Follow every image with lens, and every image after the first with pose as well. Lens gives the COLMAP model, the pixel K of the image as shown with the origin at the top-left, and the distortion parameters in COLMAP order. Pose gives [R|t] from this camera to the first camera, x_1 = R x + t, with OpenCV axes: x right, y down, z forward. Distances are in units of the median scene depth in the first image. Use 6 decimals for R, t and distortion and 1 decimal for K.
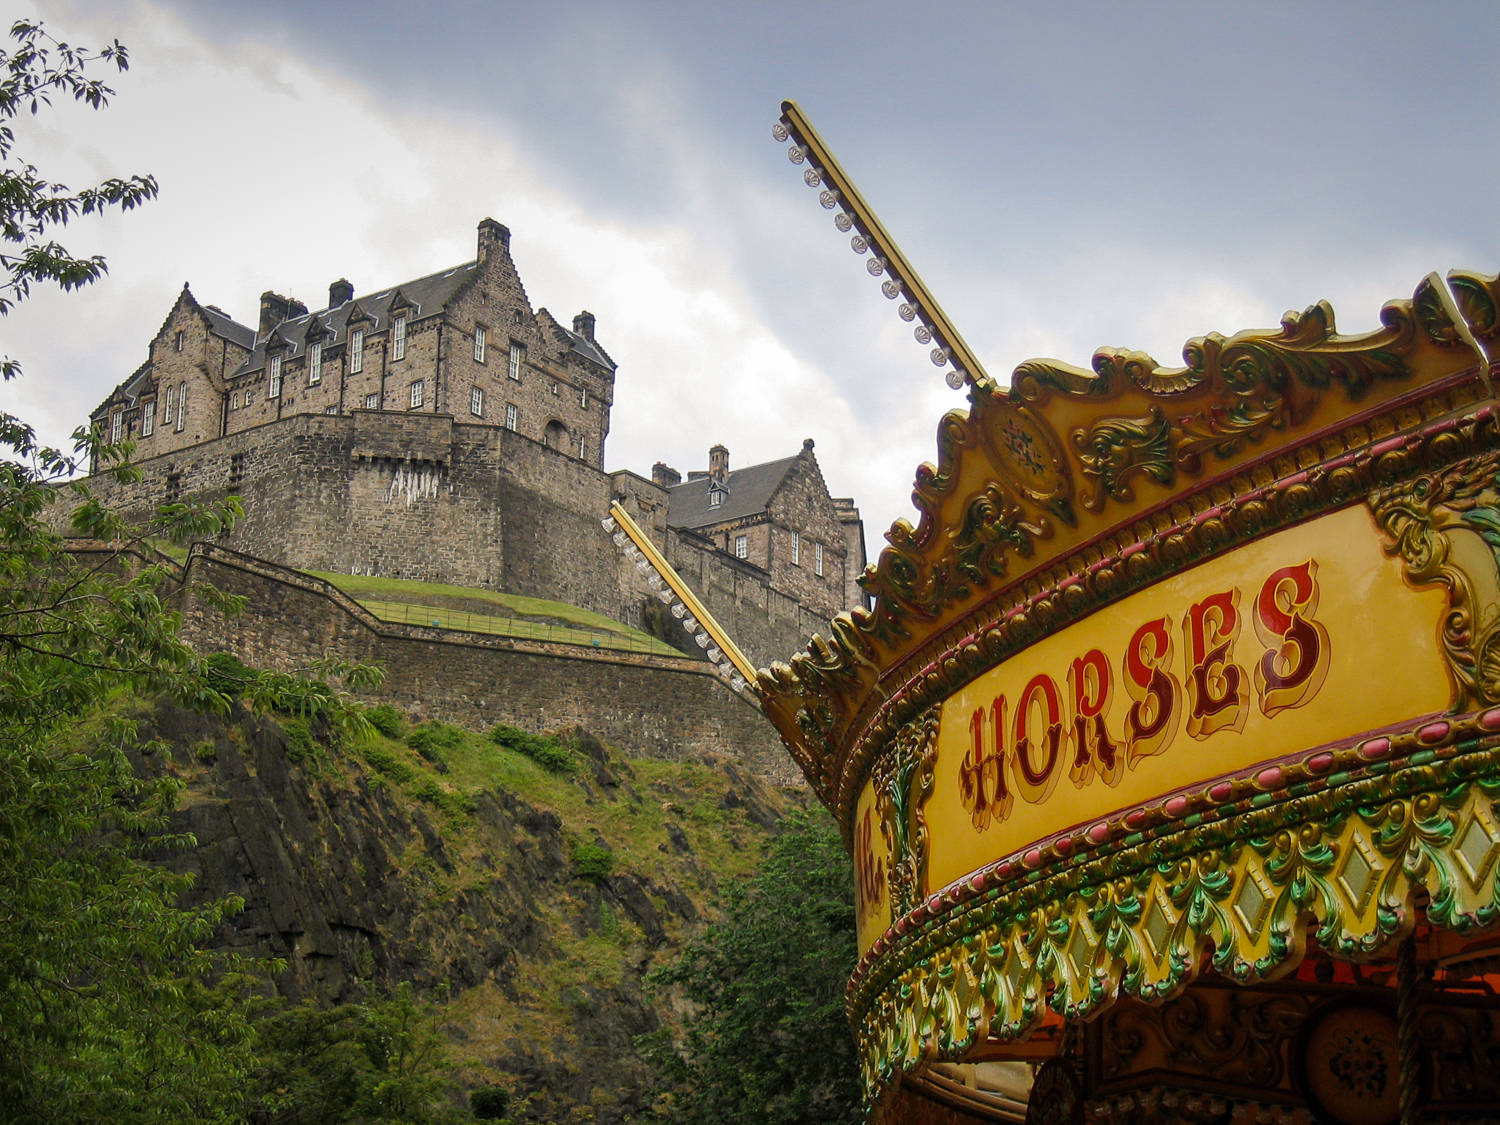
lens RADIAL K [[2580.6, 0, 750.0], [0, 2580.6, 562.5], [0, 0, 1]] dist [-0.135505, -0.006484]
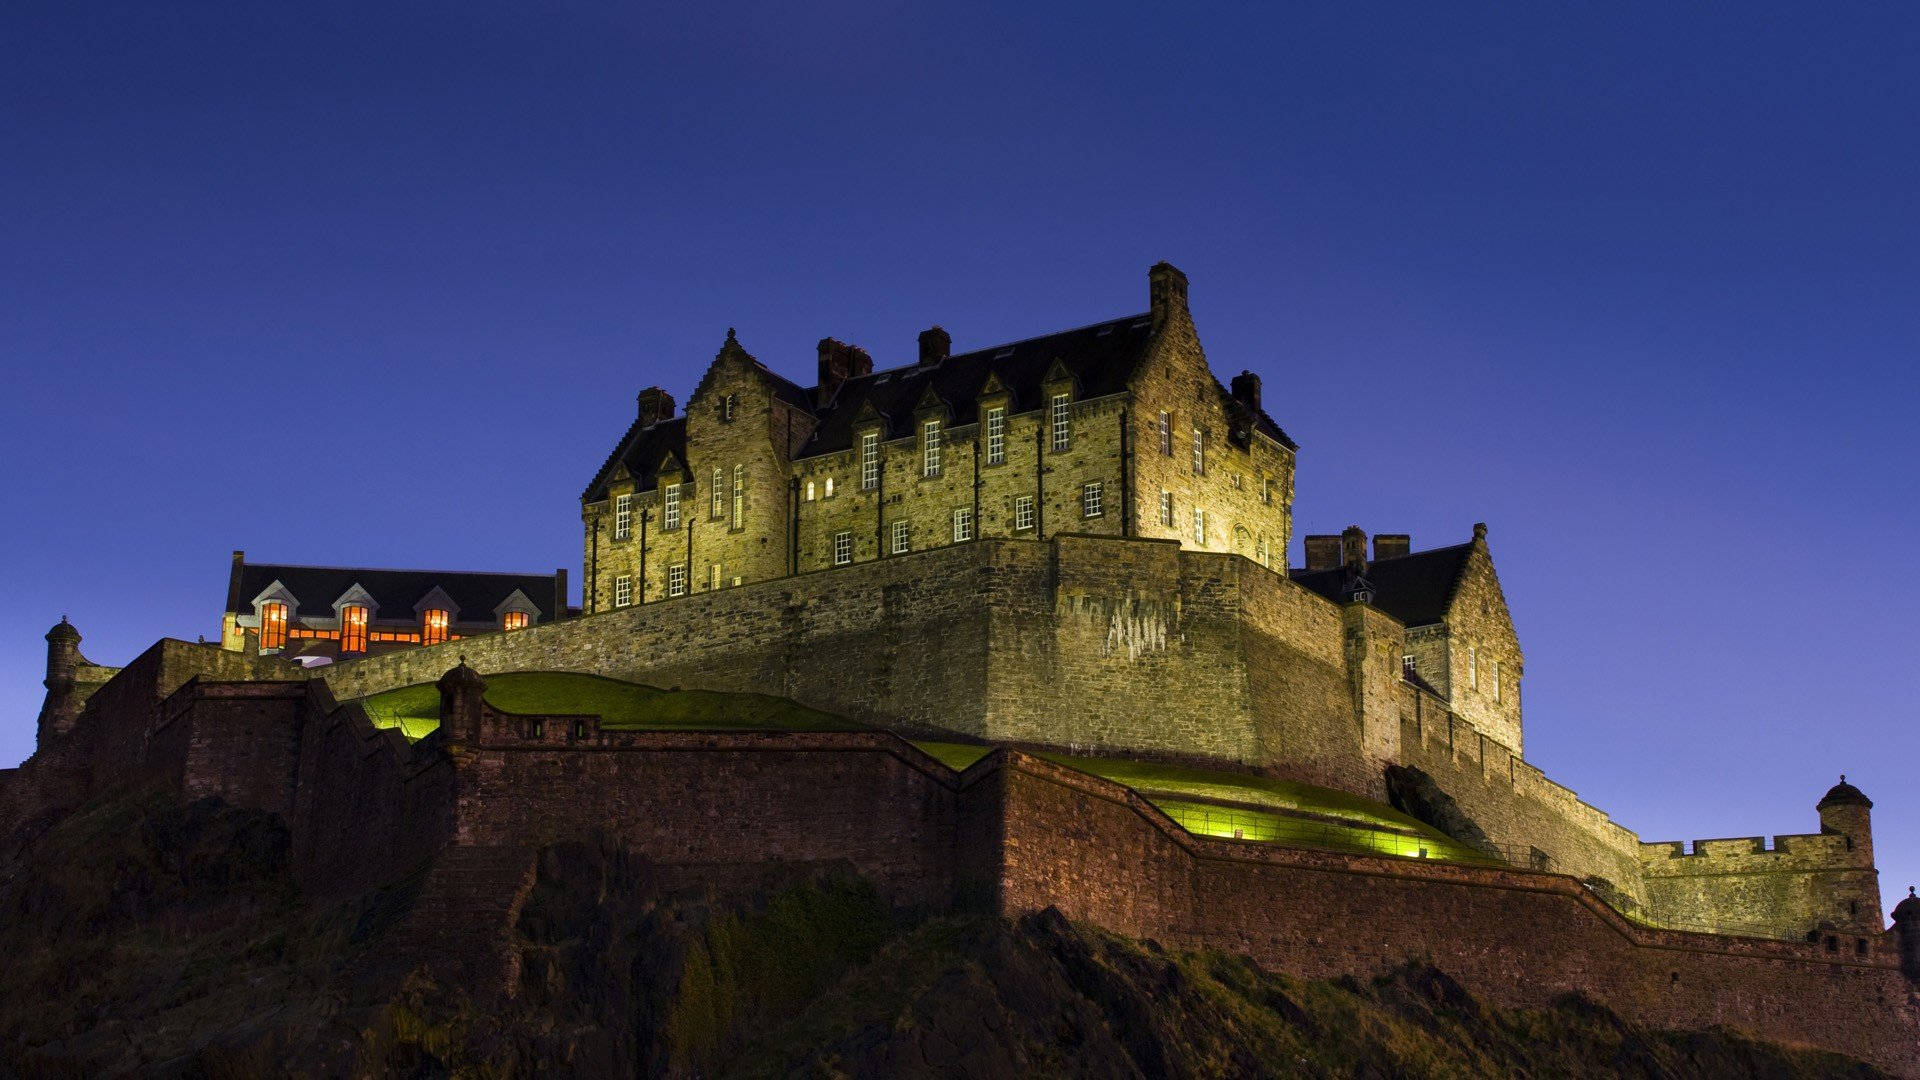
lens RADIAL K [[3763.6, 0, 960.0], [0, 3763.6, 540.0], [0, 0, 1]] dist [-0.377692, -0.088203]
pose [[0.998714, 0.009387, 0.049813, -0.239381], [-0.010083, 0.999855, 0.013747, -0.072964], [-0.049677, -0.014232, 0.998664, -0.122166]]
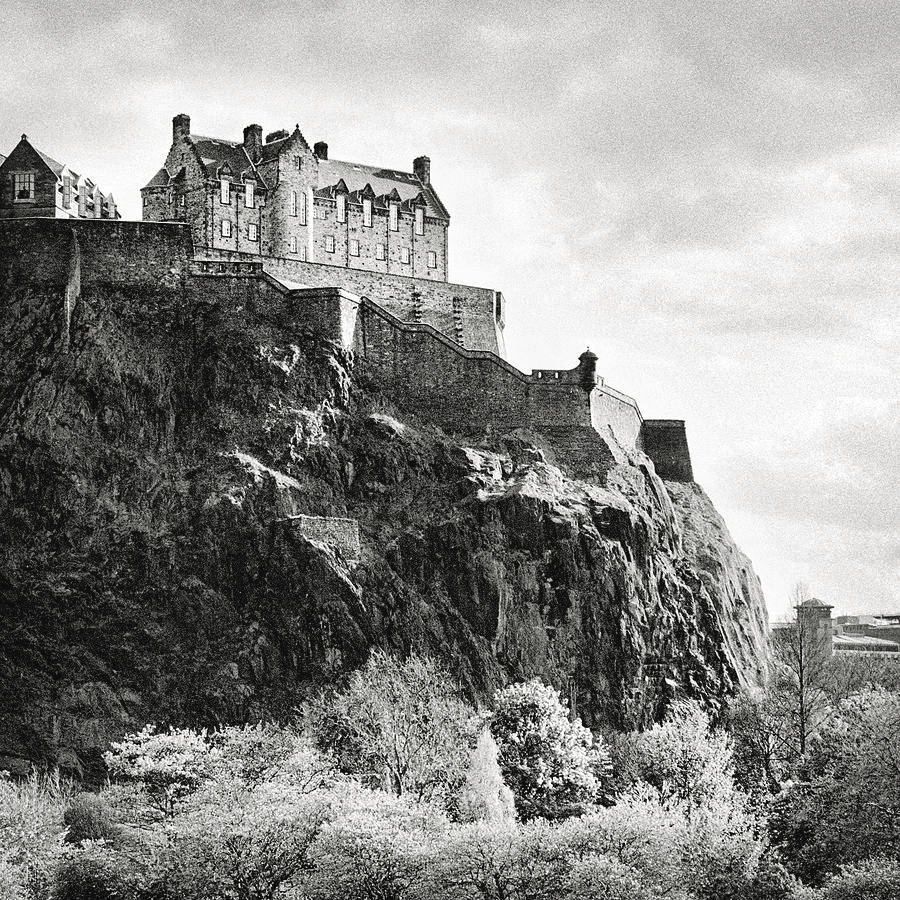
lens RADIAL K [[2442.7, 0, 450.0], [0, 2442.7, 450.0], [0, 0, 1]] dist [-0.065964, 0.395244]
pose [[0.284983, 0.107285, 0.952510, -1.867258], [-0.305002, 0.952217, -0.015999, 0.091318], [-0.908713, -0.285958, 0.304088, 0.455069]]
